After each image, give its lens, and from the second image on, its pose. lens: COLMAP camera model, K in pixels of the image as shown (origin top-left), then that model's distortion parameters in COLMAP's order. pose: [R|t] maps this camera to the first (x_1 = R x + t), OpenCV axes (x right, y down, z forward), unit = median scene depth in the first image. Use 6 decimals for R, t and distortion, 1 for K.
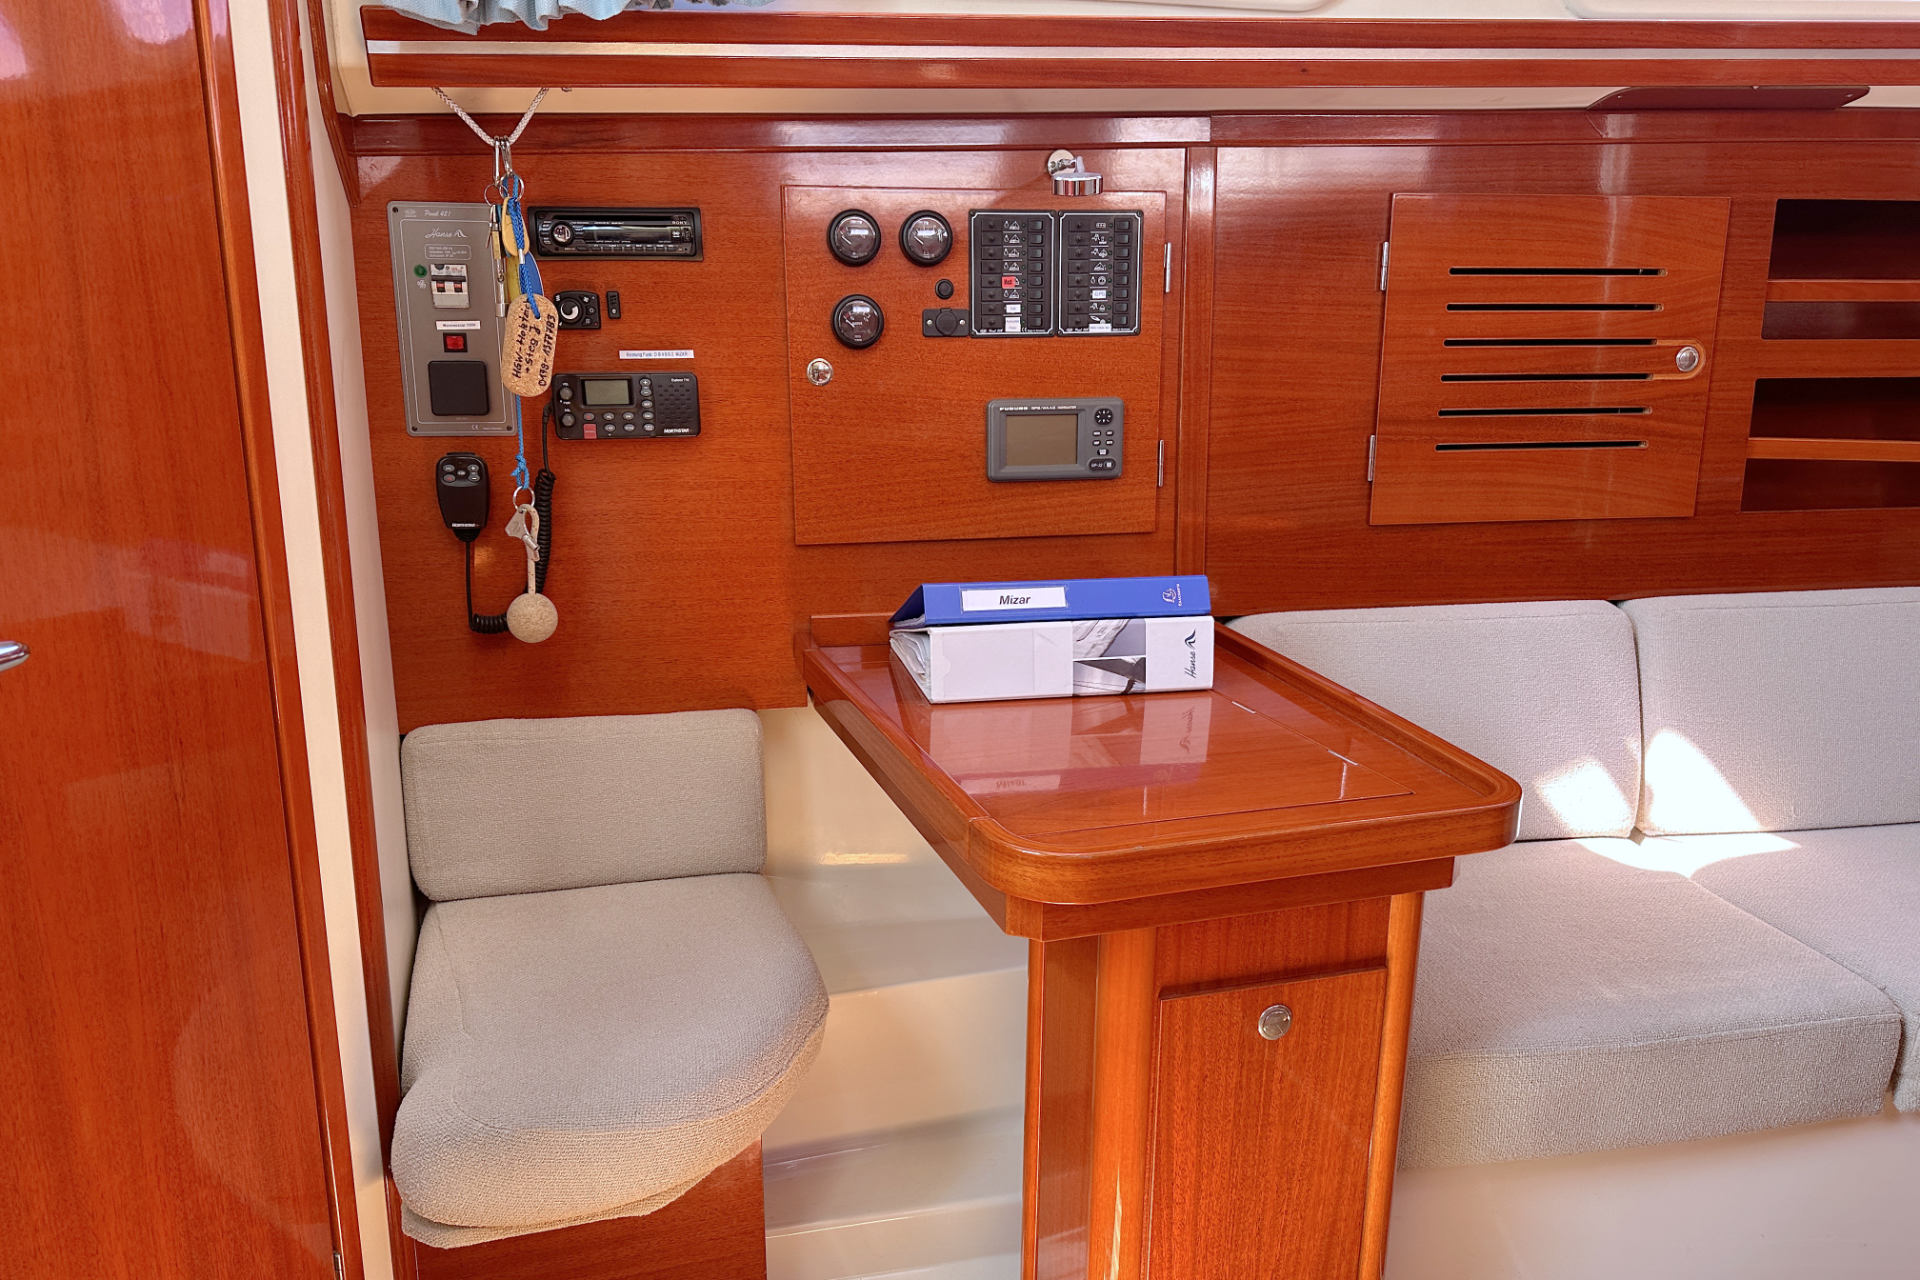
lens RADIAL K [[1386.2, 0, 958.1], [0, 1386.2, 669.9], [0, 0, 1]] dist [0.161290, -0.250093]
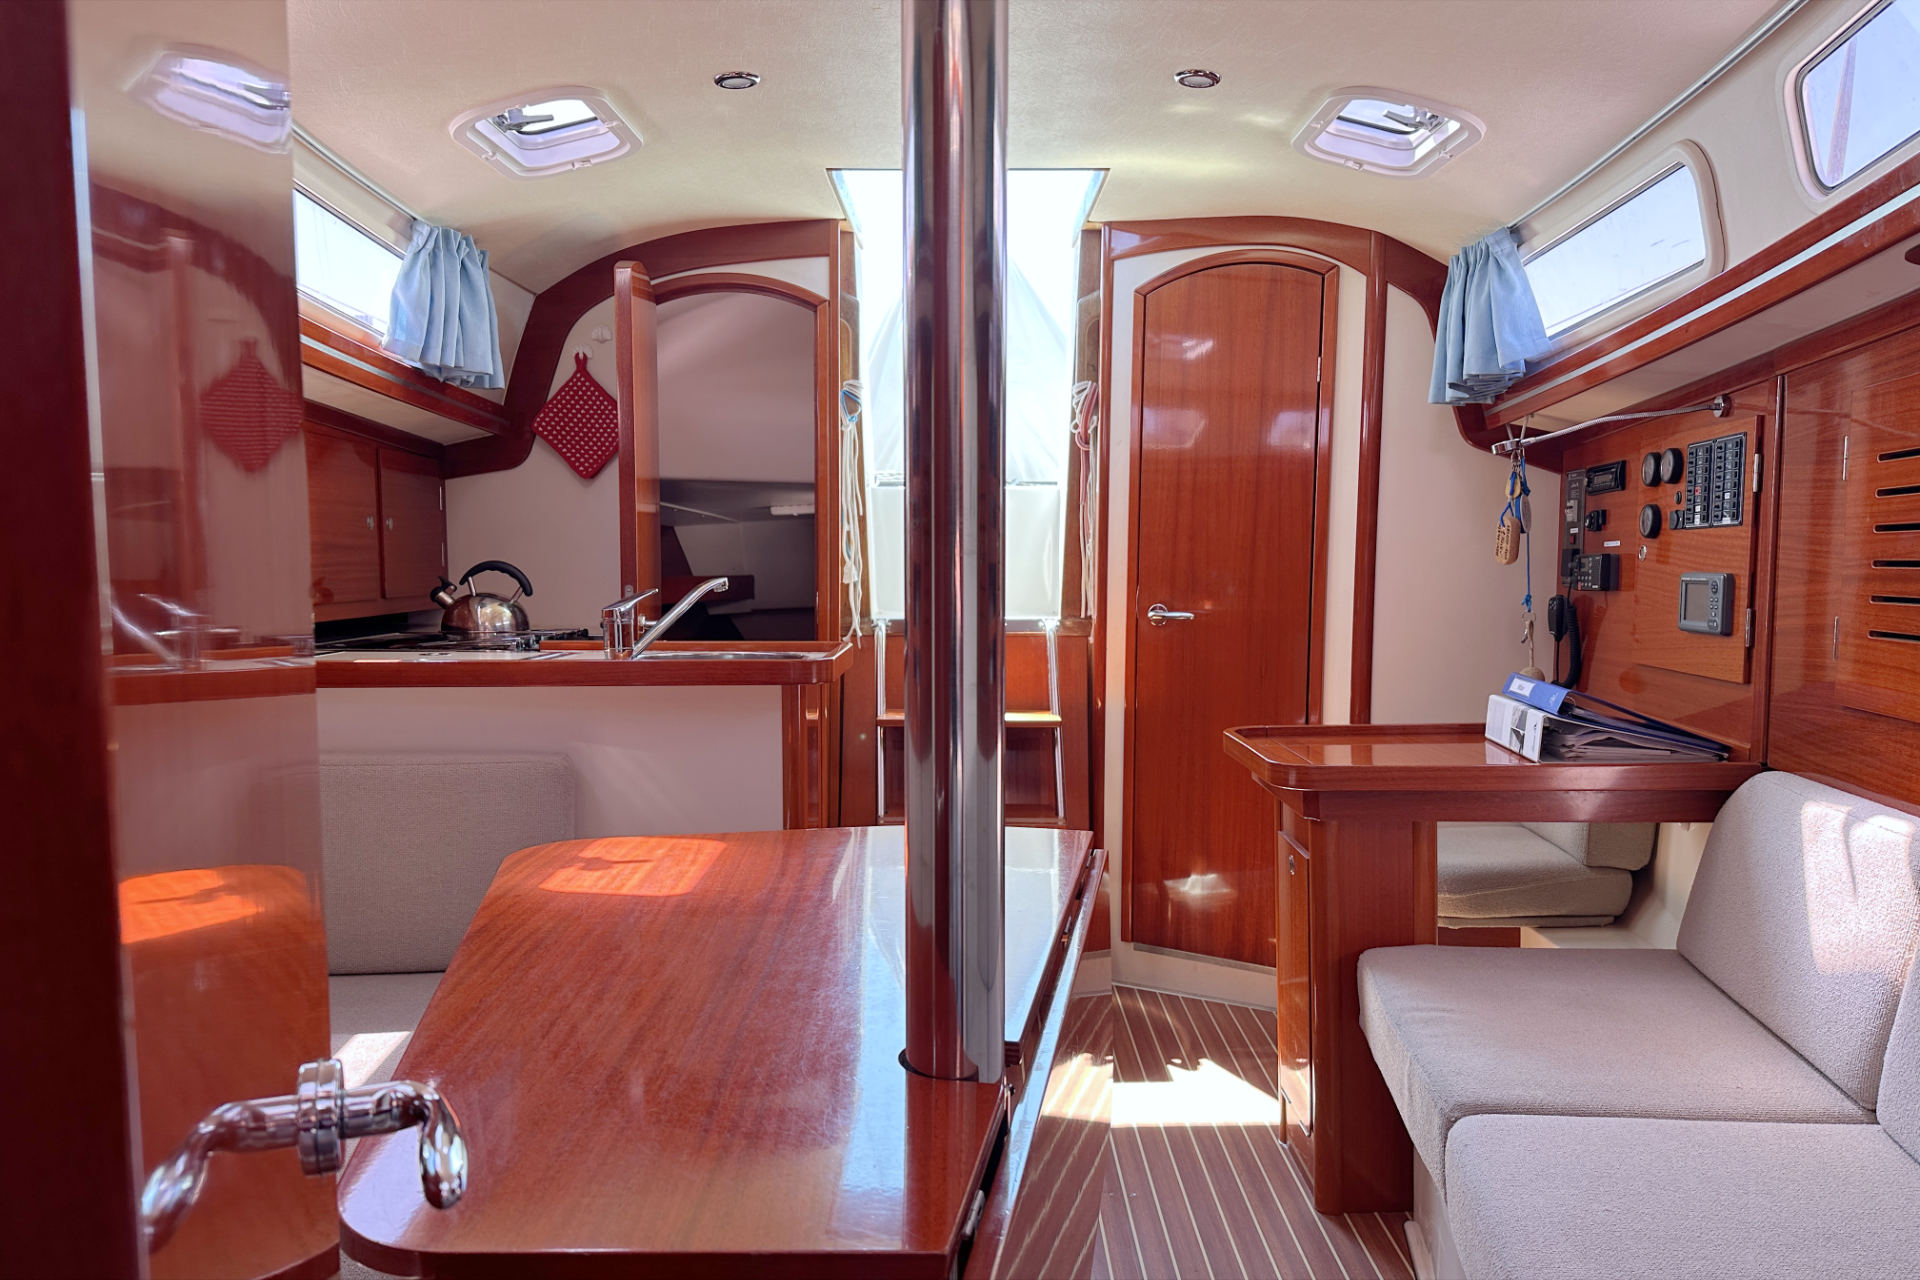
lens RADIAL K [[1386.2, 0, 958.1], [0, 1386.2, 669.9], [0, 0, 1]] dist [0.161290, -0.250093]
pose [[-0.351686, 0.074489, -0.933150, 1.661779], [-0.216366, 0.963369, 0.158446, -0.173428], [0.910770, 0.257625, -0.322687, 0.850056]]
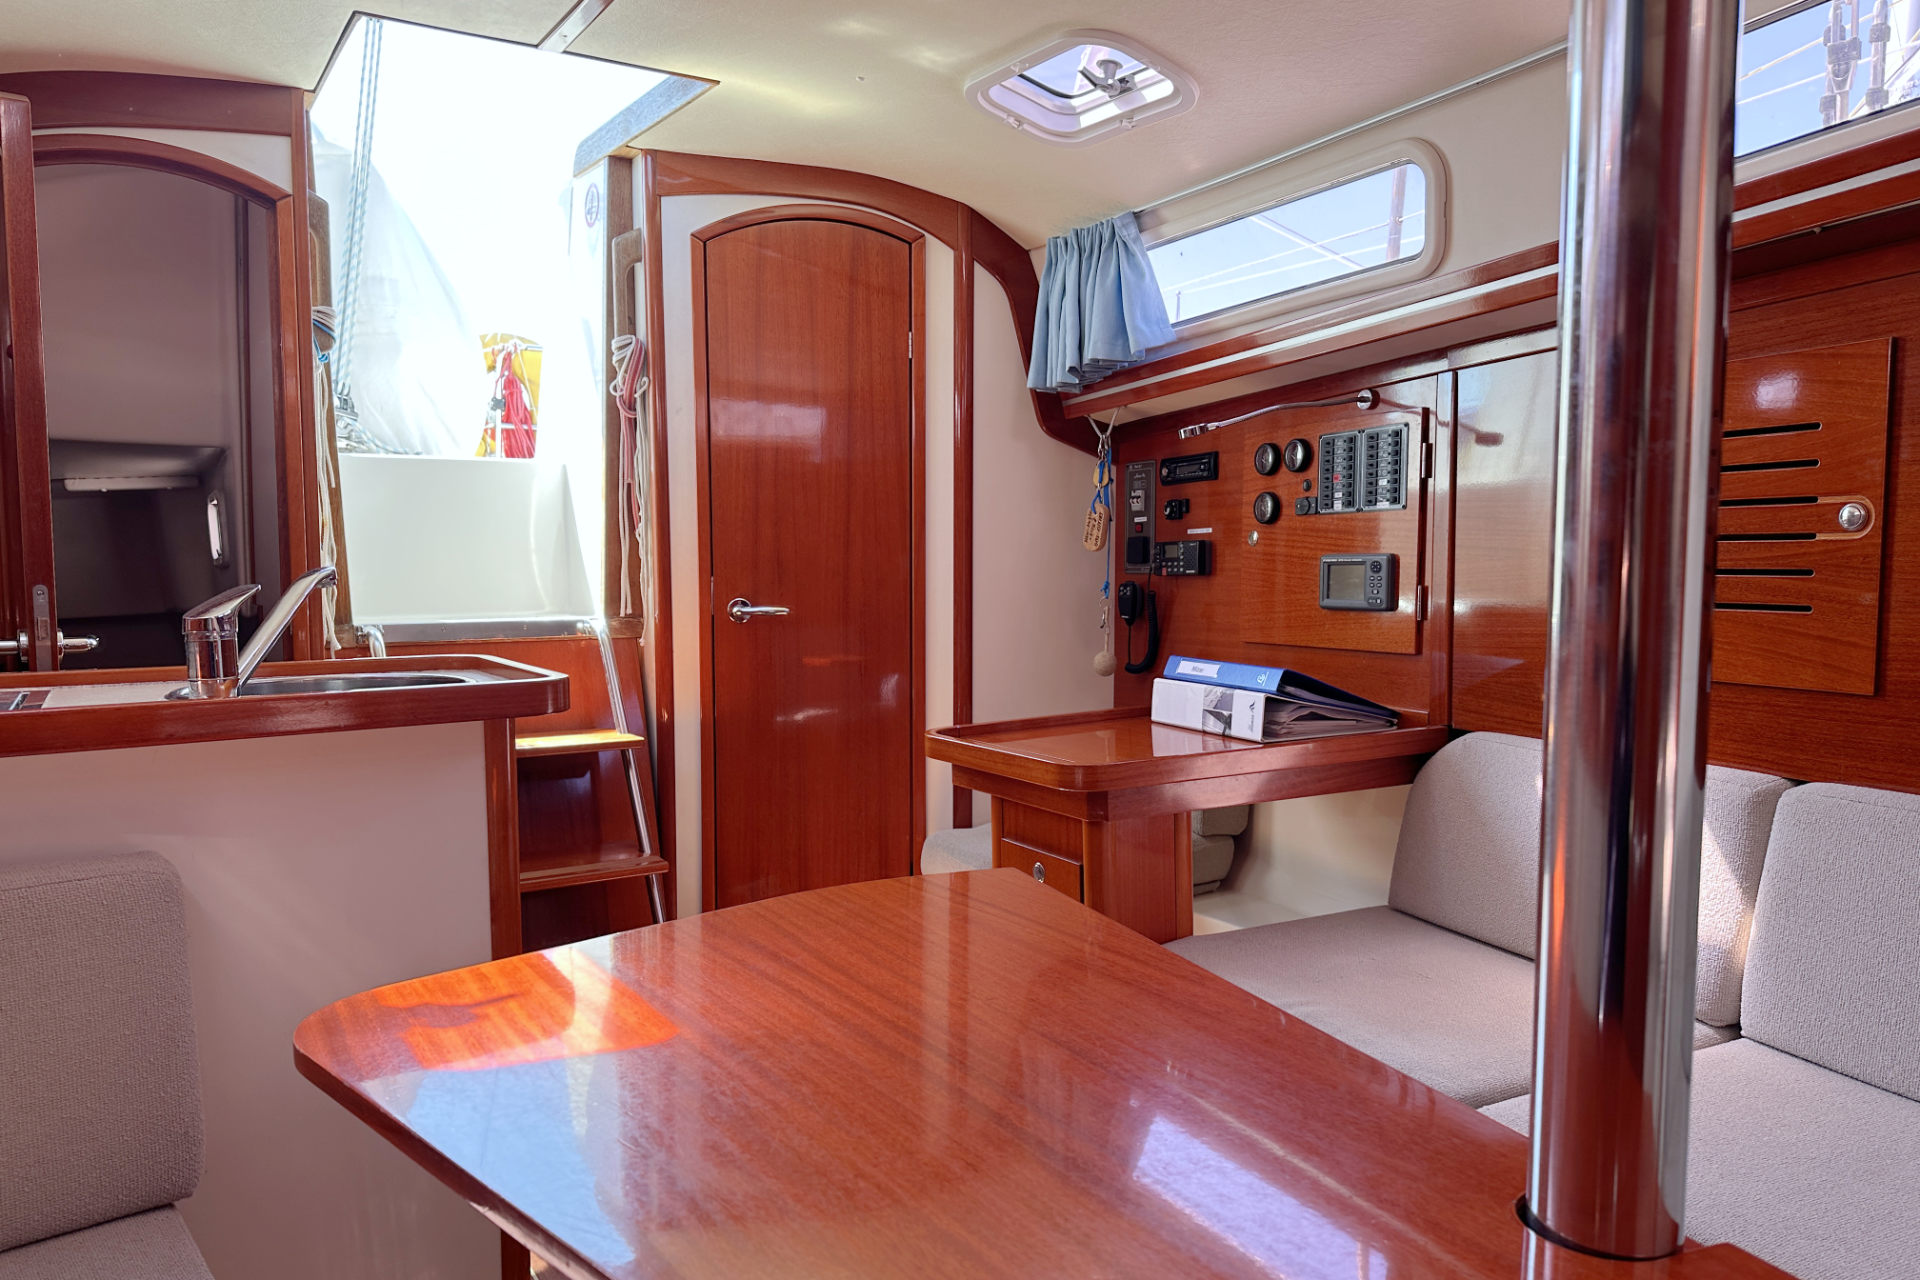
lens RADIAL K [[1386.2, 0, 958.1], [0, 1386.2, 669.9], [0, 0, 1]] dist [0.161290, -0.250093]
pose [[0.207267, 0.076033, -0.975325, 1.462566], [-0.219794, 0.975106, 0.029307, -0.032239], [0.953274, 0.208297, 0.218819, 0.335339]]
